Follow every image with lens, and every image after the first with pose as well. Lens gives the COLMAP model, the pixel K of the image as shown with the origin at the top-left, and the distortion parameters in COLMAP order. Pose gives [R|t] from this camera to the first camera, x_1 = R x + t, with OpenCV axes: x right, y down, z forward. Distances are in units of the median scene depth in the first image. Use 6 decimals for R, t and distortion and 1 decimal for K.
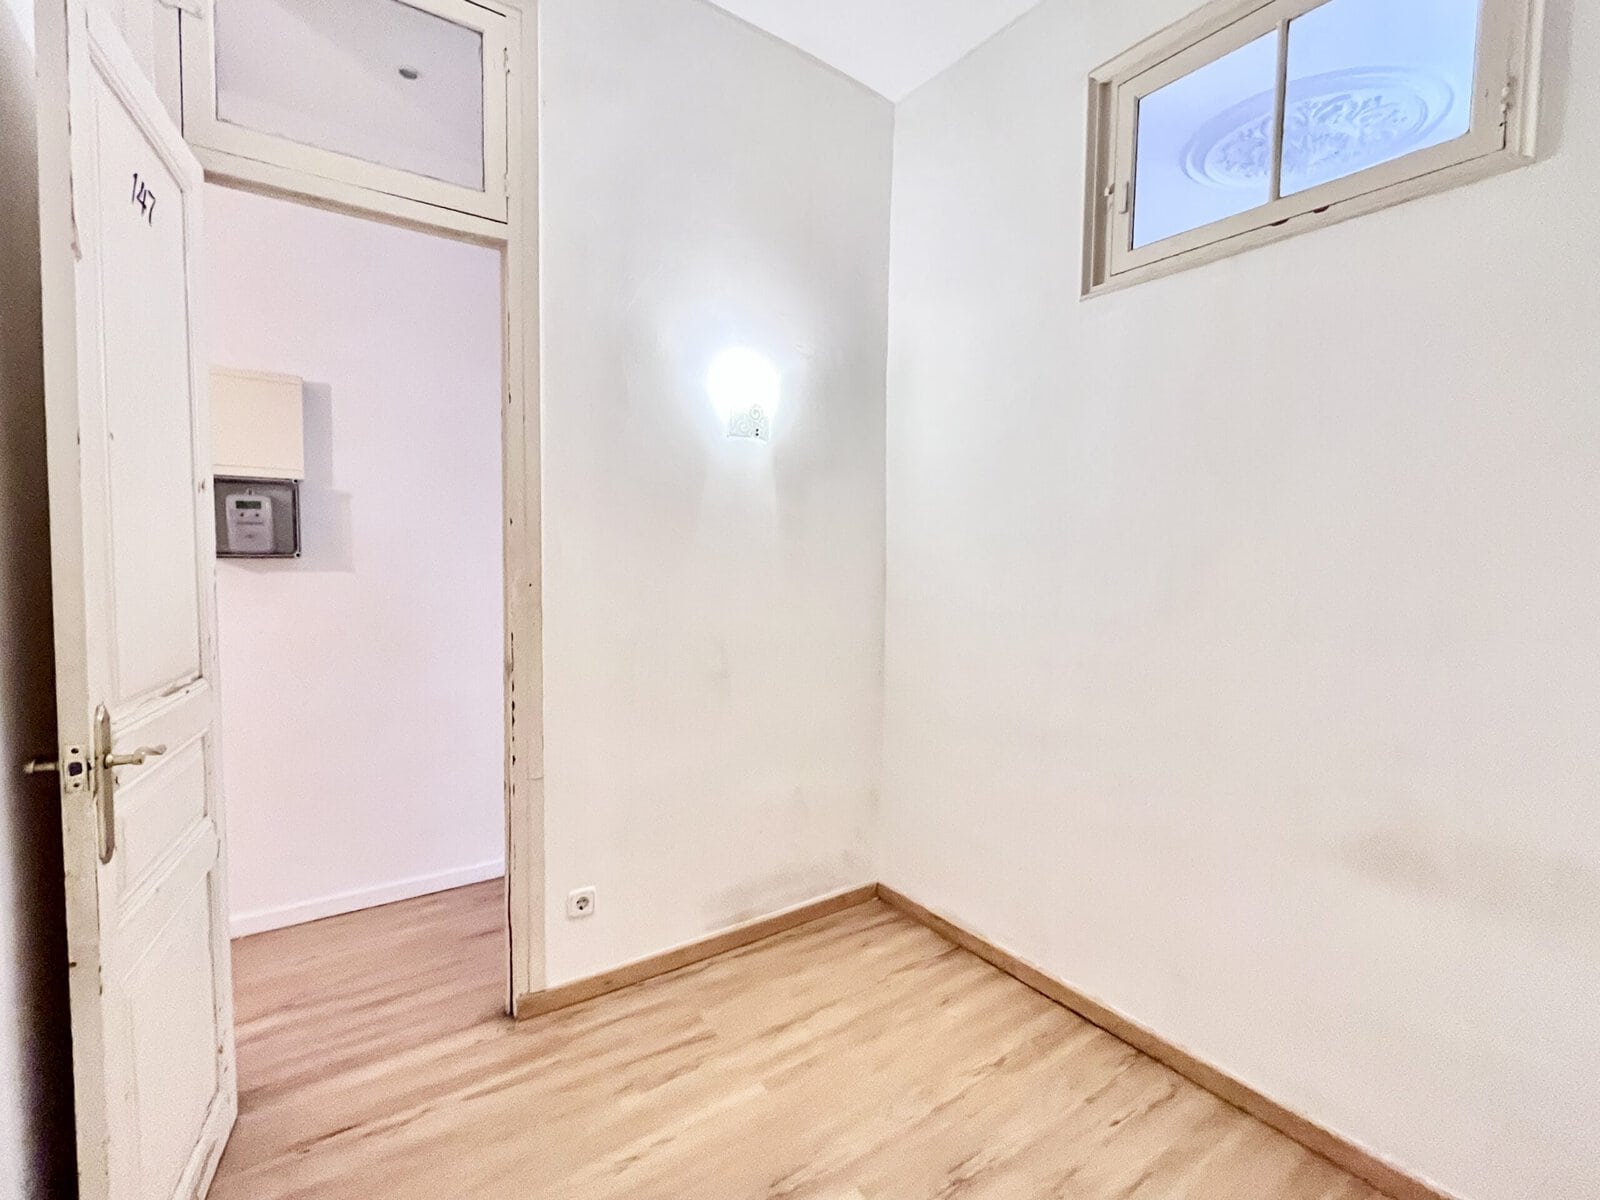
lens RADIAL K [[711.6, 0, 800.0], [0, 711.6, 600.0], [0, 0, 1]] dist [-0.000298, -0.000118]
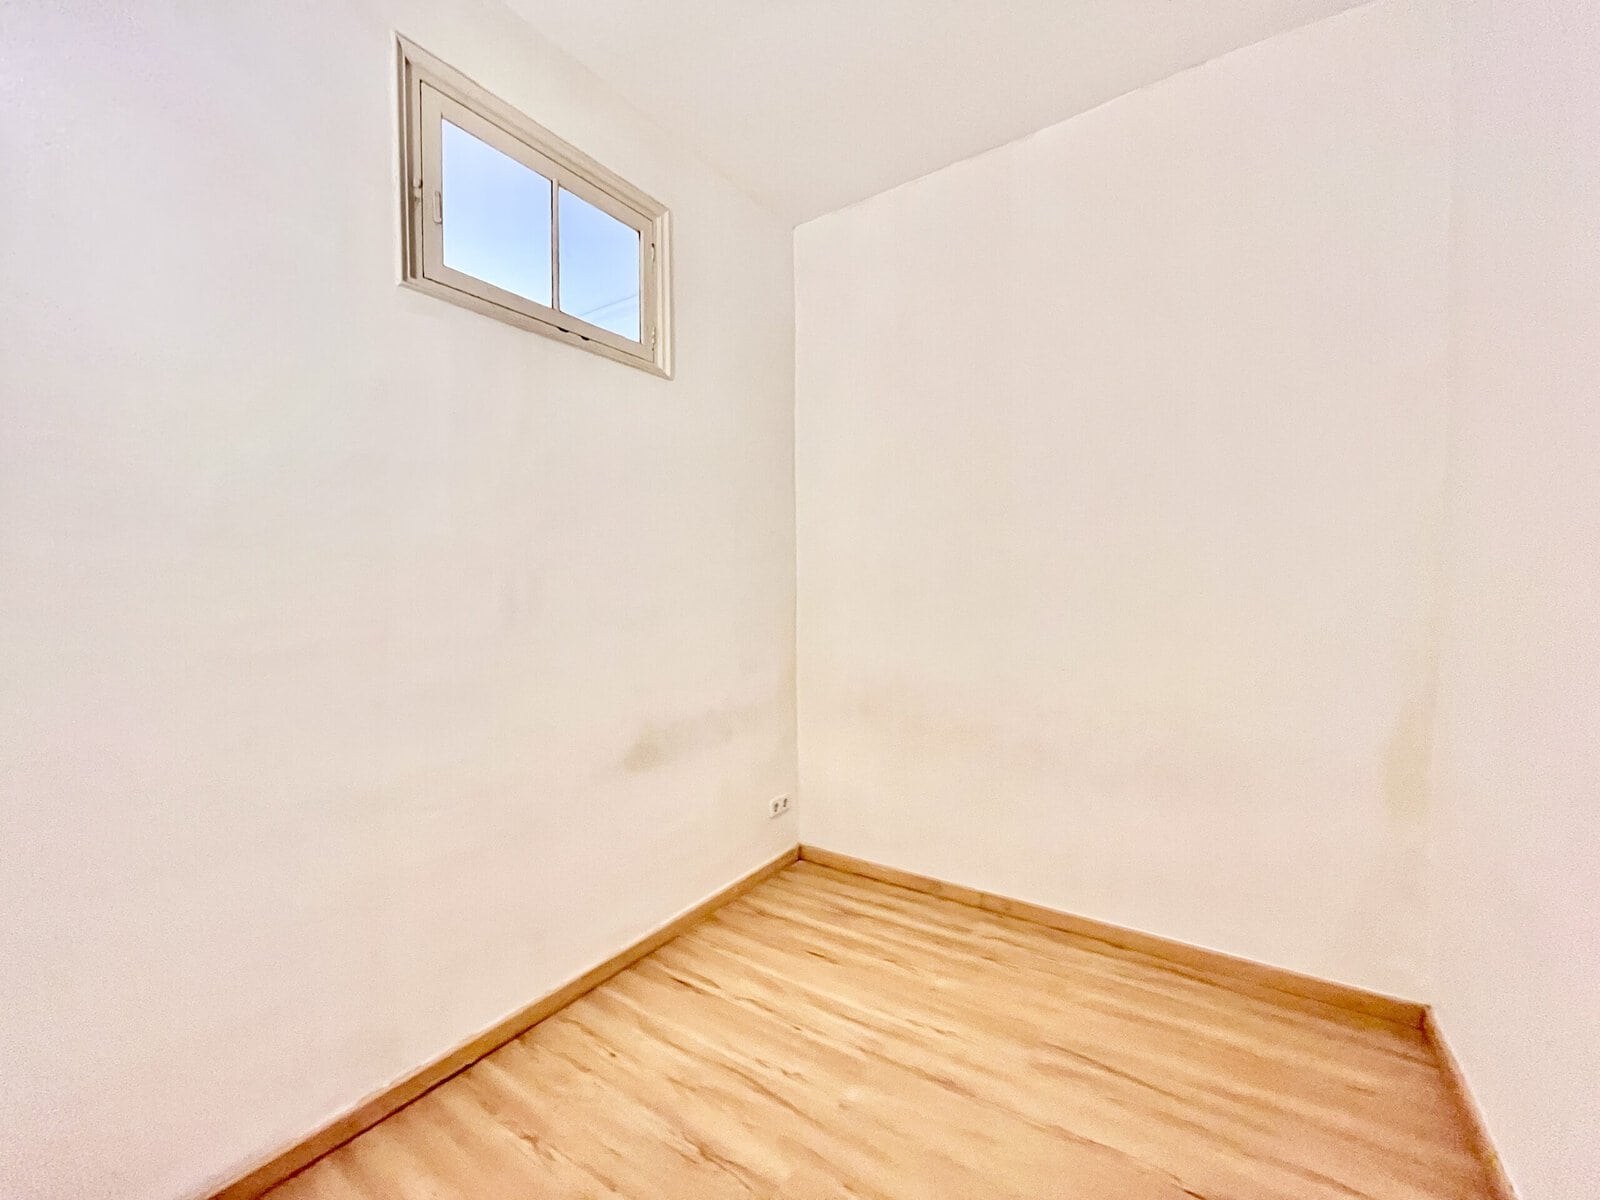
lens RADIAL K [[649.4, 0, 800.0], [0, 649.4, 600.0], [0, 0, 1]] dist [-0.000291, 0.000001]
pose [[-0.324982, -0.033804, 0.945116, -0.560959], [0.064948, 0.996204, 0.057964, -0.049038], [-0.943487, 0.080221, -0.321553, 0.860683]]
